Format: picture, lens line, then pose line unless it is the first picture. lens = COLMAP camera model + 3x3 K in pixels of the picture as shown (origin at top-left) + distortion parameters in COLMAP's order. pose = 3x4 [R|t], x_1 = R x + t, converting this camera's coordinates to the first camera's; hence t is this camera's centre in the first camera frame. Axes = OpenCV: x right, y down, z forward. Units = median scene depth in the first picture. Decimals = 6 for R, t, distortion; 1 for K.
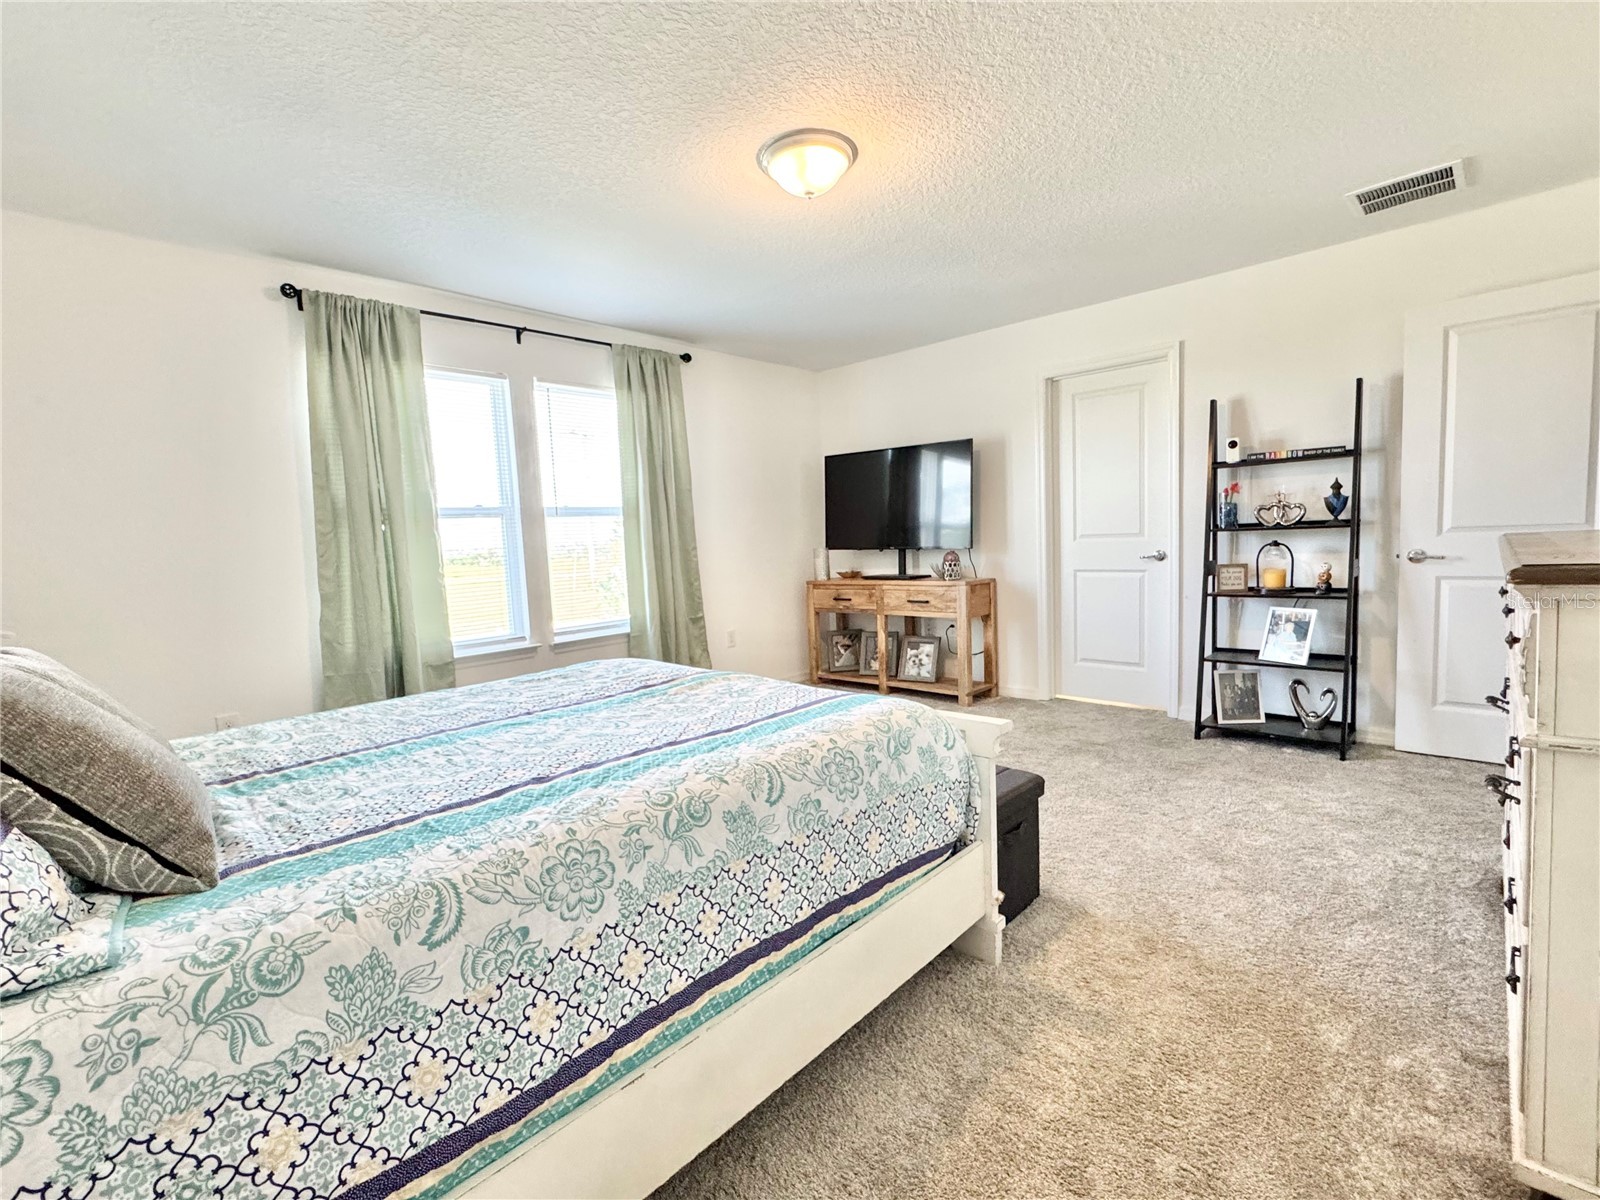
lens RADIAL K [[705.1, 0, 801.0], [0, 705.1, 598.8], [0, 0, 1]] dist [0.000832, 0.000044]
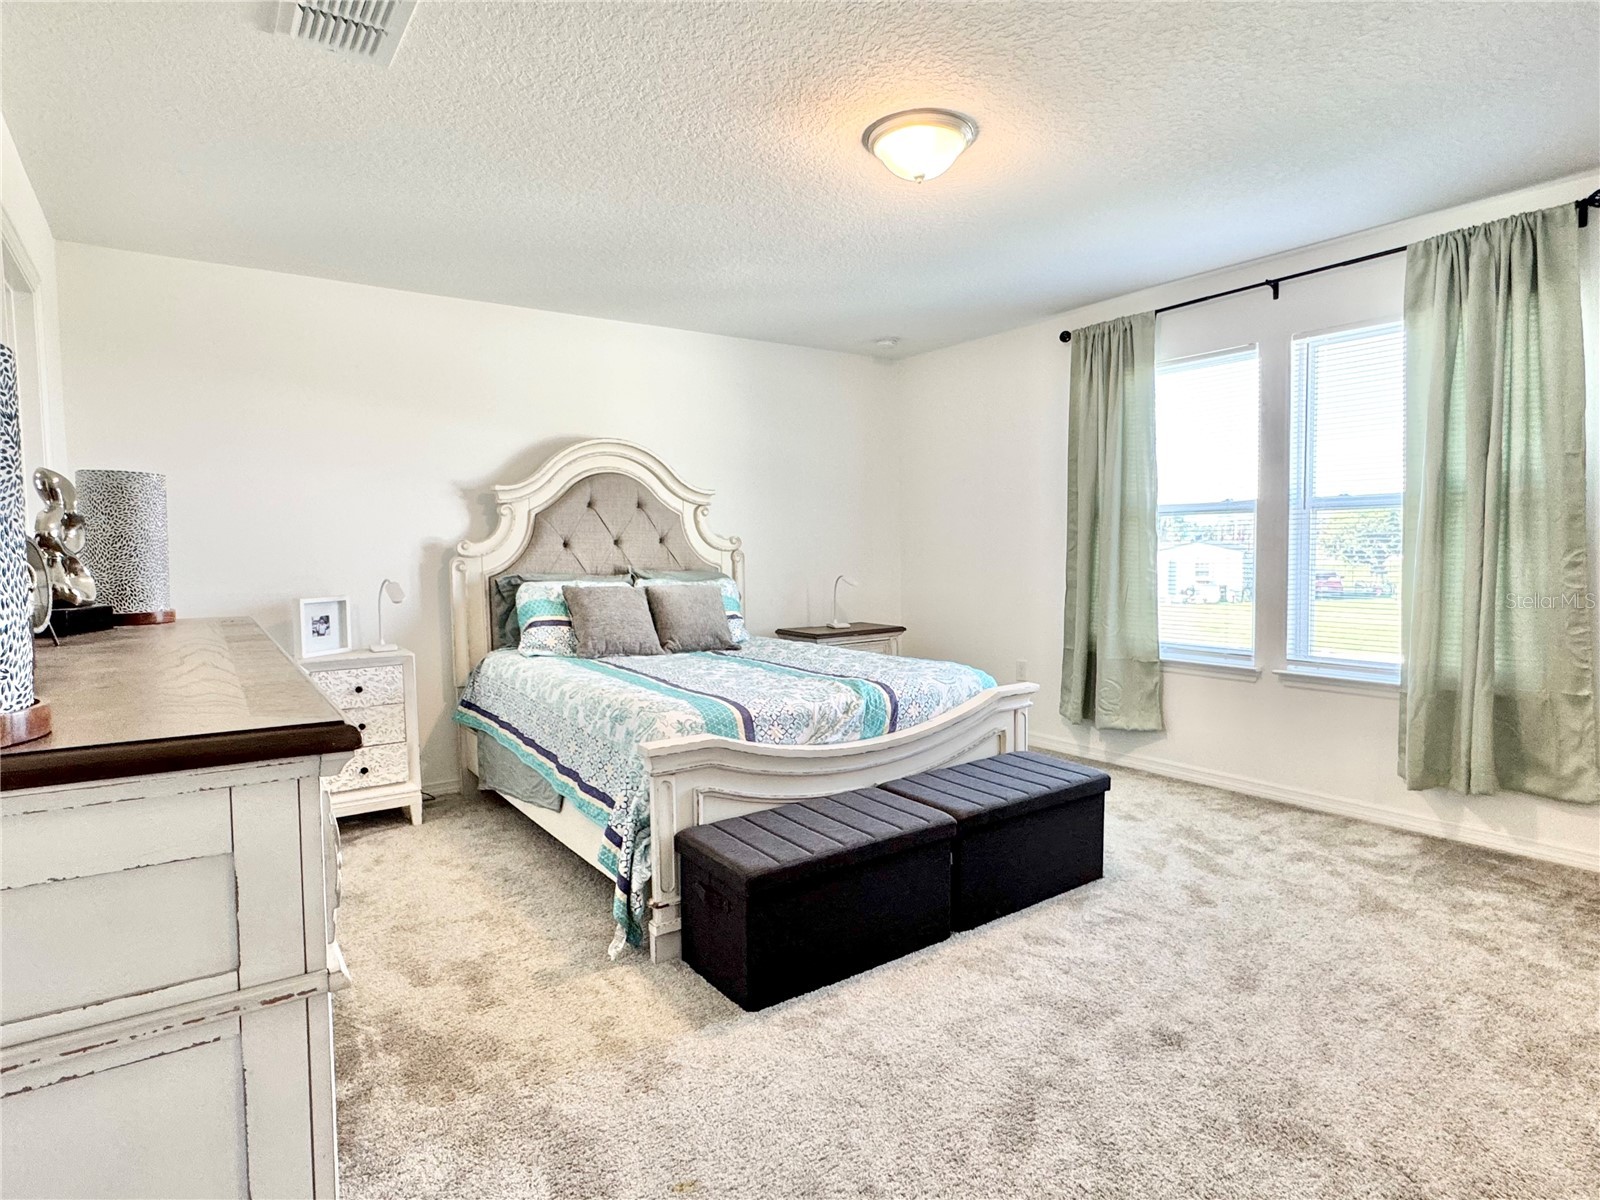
lens RADIAL K [[844.0, 0, 793.2], [0, 844.0, 596.9], [0, 0, 1]] dist [0.002015, 0.000090]
pose [[-0.181080, 0.103354, -0.978023, 0.695621], [-0.075270, 0.990089, 0.118565, -0.095630], [0.980584, 0.095085, -0.171506, 0.656396]]
